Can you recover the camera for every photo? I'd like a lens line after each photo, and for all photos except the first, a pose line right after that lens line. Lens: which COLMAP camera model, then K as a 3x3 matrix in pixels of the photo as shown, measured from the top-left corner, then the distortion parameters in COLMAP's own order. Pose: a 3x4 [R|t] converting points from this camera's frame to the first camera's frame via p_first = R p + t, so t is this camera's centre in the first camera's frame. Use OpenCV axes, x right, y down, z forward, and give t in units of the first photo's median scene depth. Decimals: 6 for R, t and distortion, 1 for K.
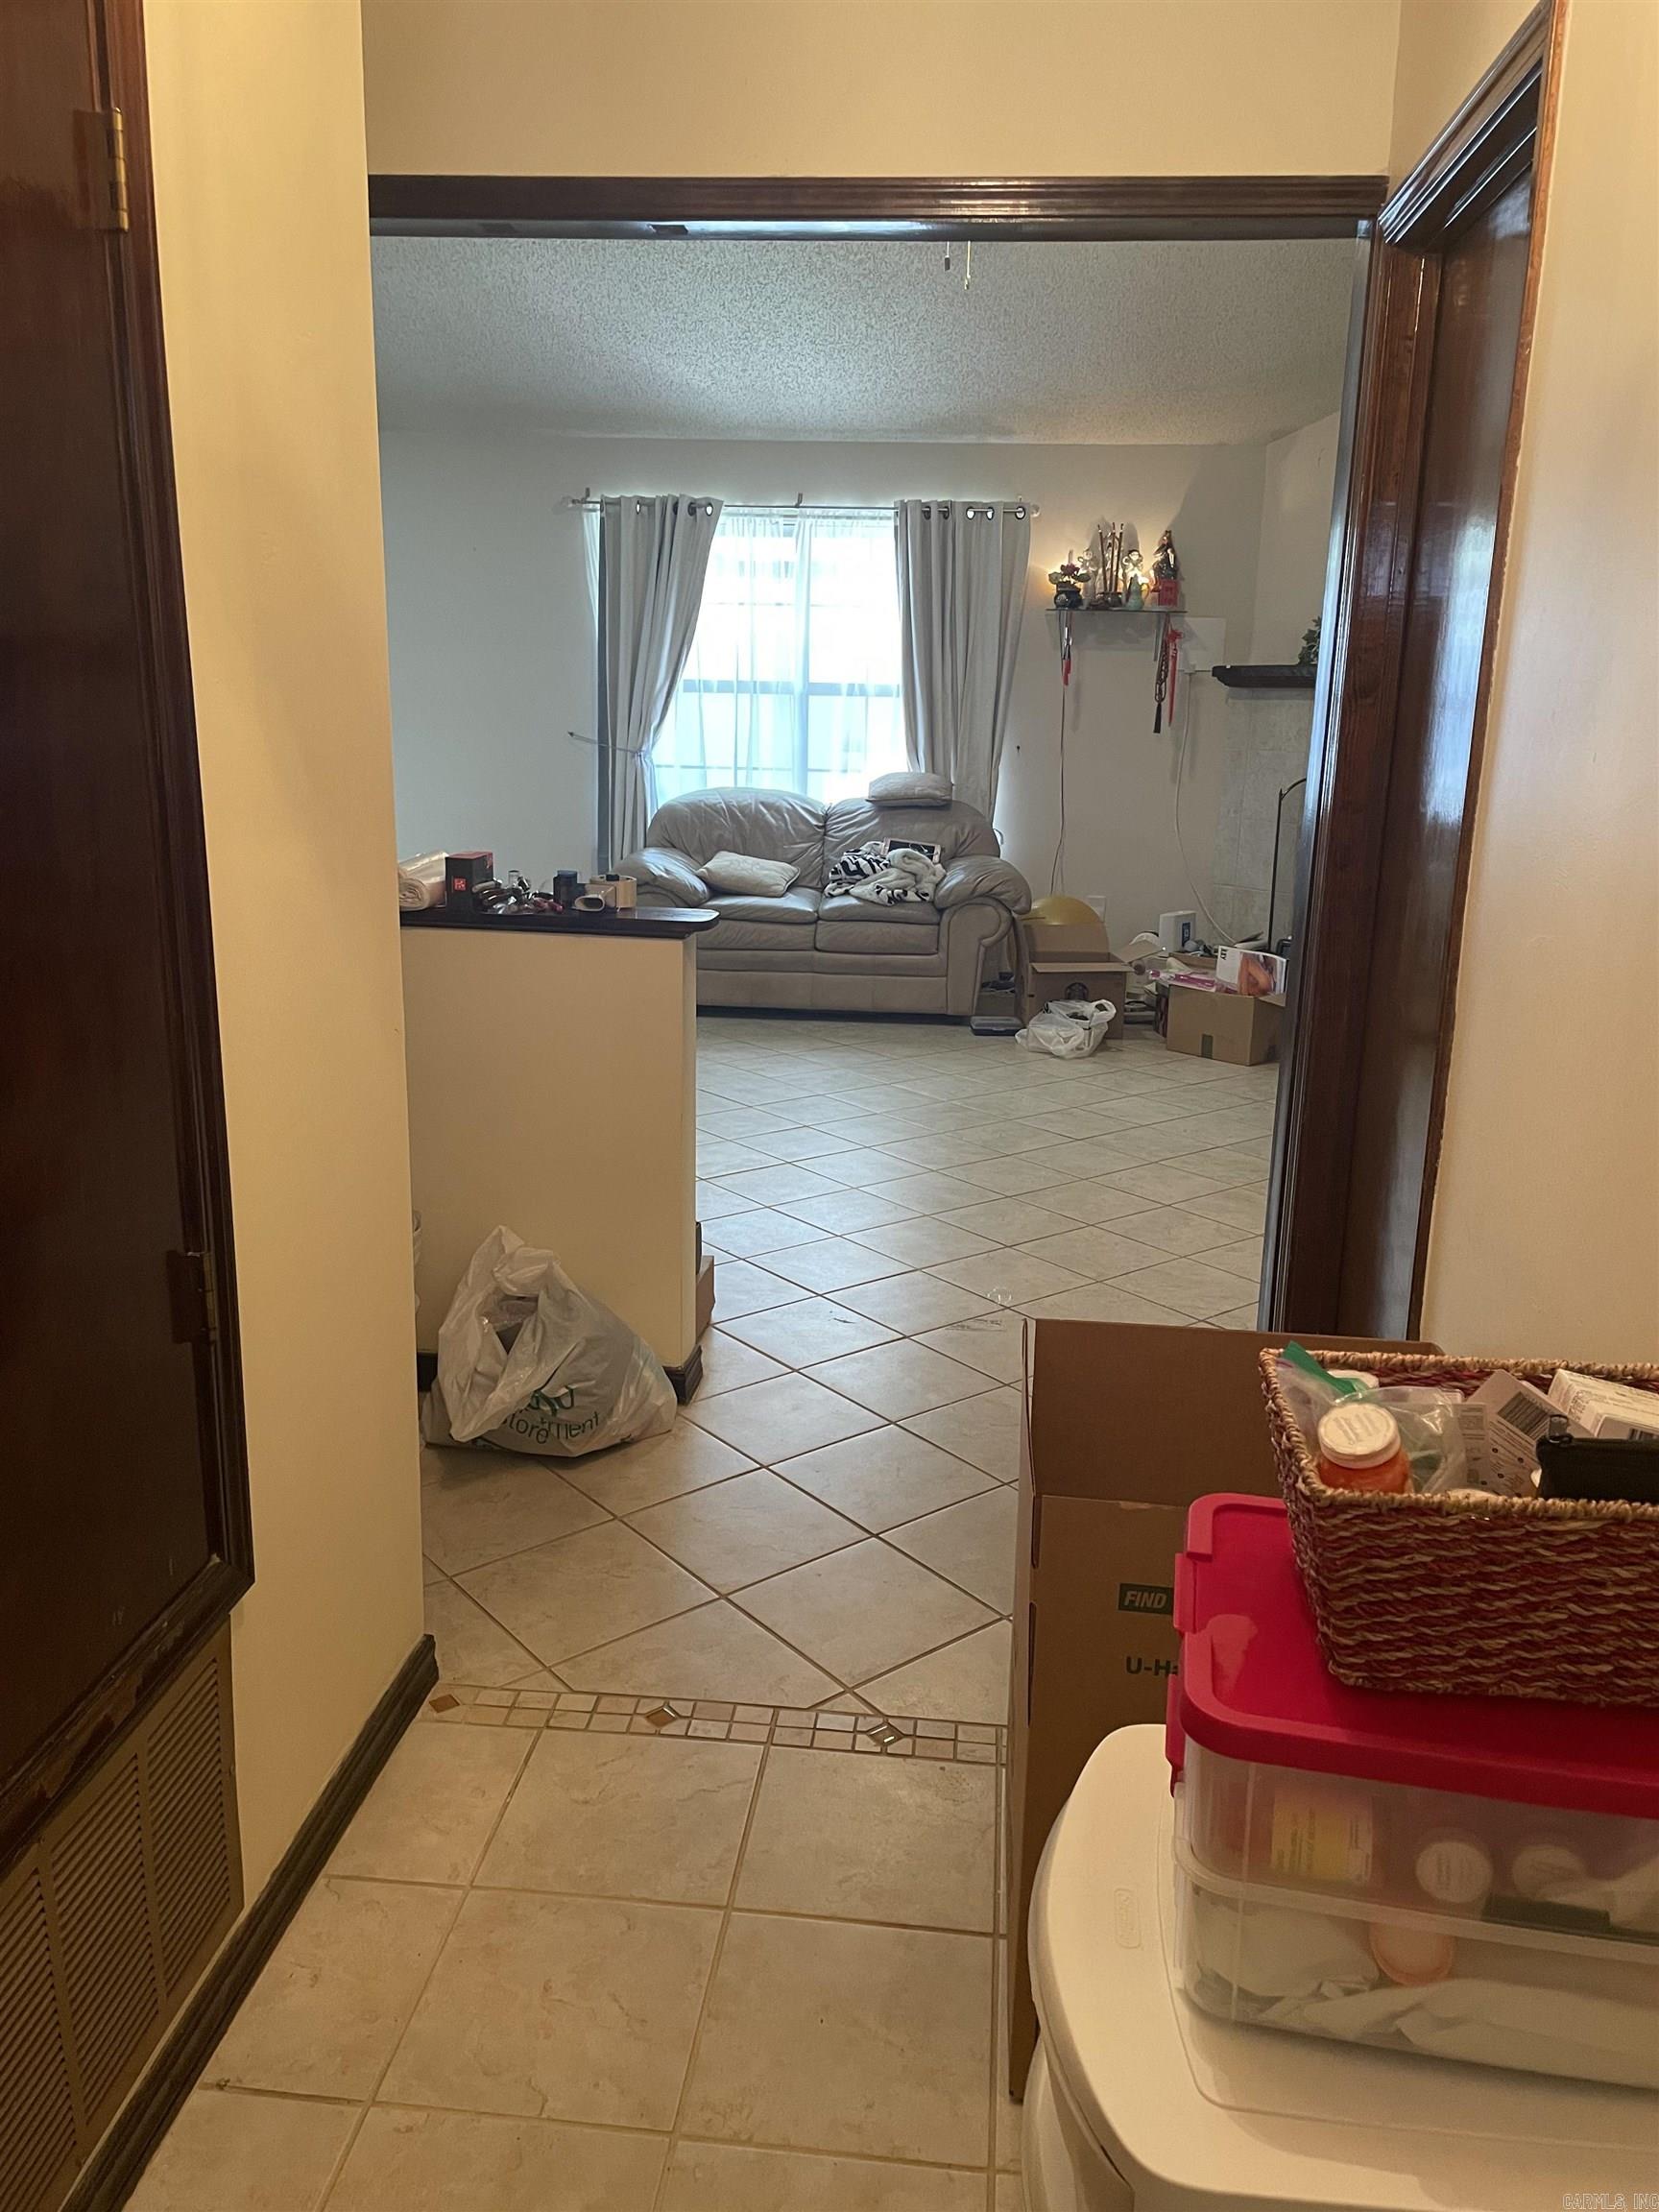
lens RADIAL K [[1670.9, 0, 838.4], [0, 1670.9, 1104.3], [0, 0, 1]] dist [0.092701, -0.111439]
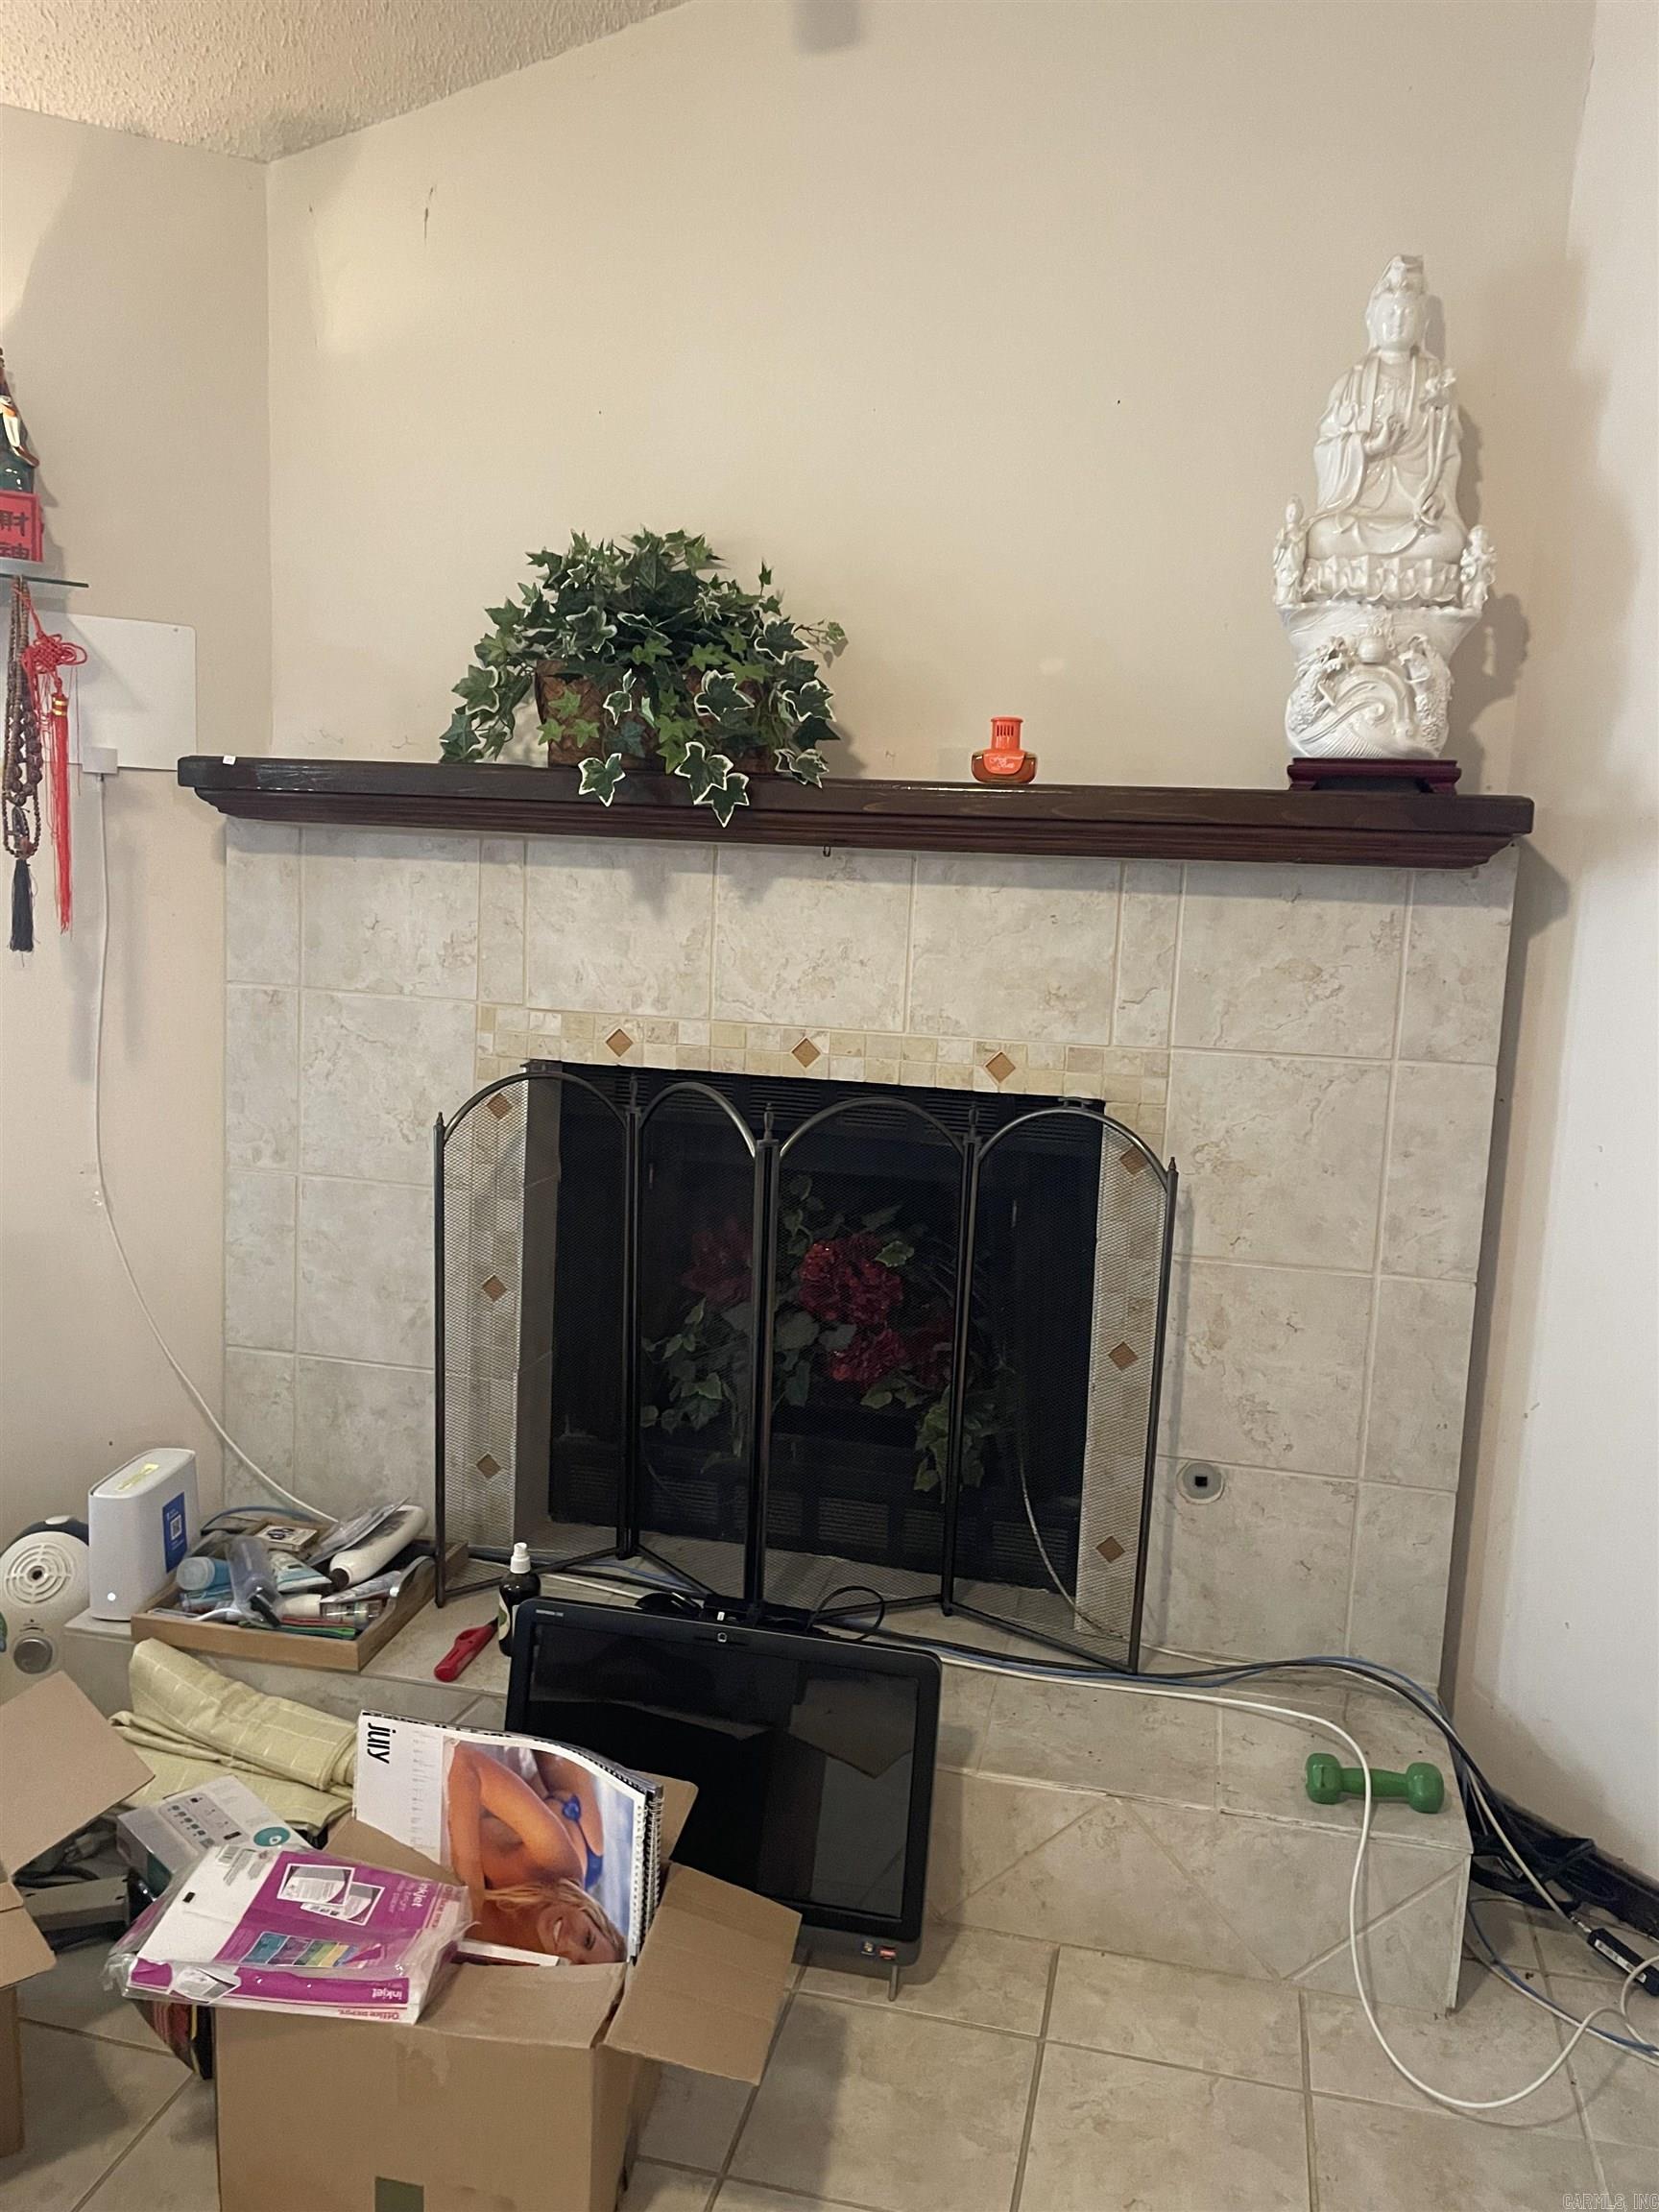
lens RADIAL K [[1670.9, 0, 839.7], [0, 1670.9, 1087.9], [0, 0, 1]] dist [0.092701, -0.111439]
pose [[0.789596, -0.068463, 0.609796, 0.113815], [0.120083, 0.991782, -0.044141, -0.161903], [-0.601763, 0.108080, 0.791328, 0.655211]]
